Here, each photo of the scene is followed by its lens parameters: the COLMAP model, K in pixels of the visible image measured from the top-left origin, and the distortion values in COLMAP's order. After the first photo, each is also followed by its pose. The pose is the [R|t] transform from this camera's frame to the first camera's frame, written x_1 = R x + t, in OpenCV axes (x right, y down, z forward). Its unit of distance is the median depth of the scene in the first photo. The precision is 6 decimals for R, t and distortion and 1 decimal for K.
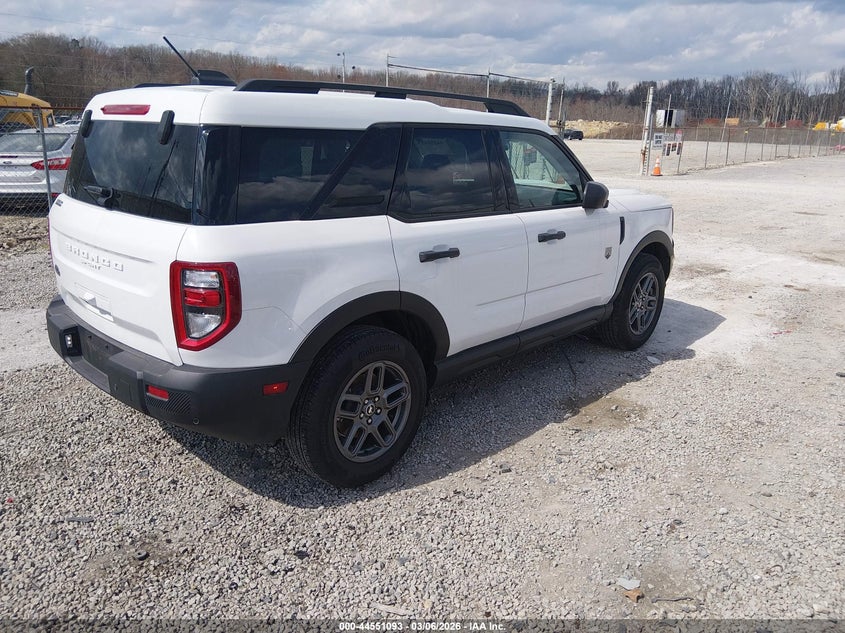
lens RADIAL K [[662.9, 0, 422.5], [0, 662.9, 316.5], [0, 0, 1]] dist [-0.003911, -0.004590]
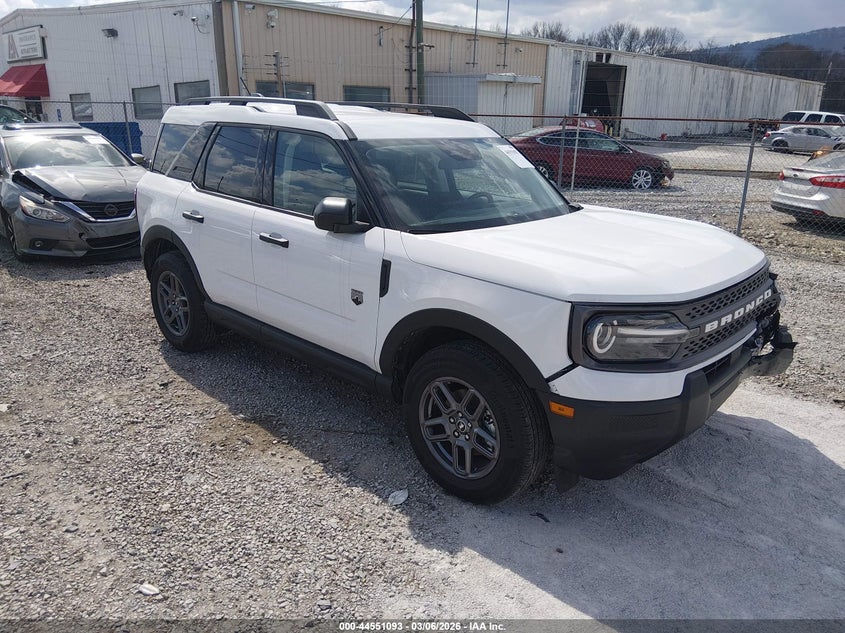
lens RADIAL K [[662.9, 0, 422.5], [0, 662.9, 316.5], [0, 0, 1]] dist [-0.003911, -0.004590]
pose [[-0.019544, 0.274678, -0.961338, 0.992196], [-0.304867, 0.914093, 0.267377, -0.295045], [0.952194, 0.298306, 0.065875, 1.003802]]
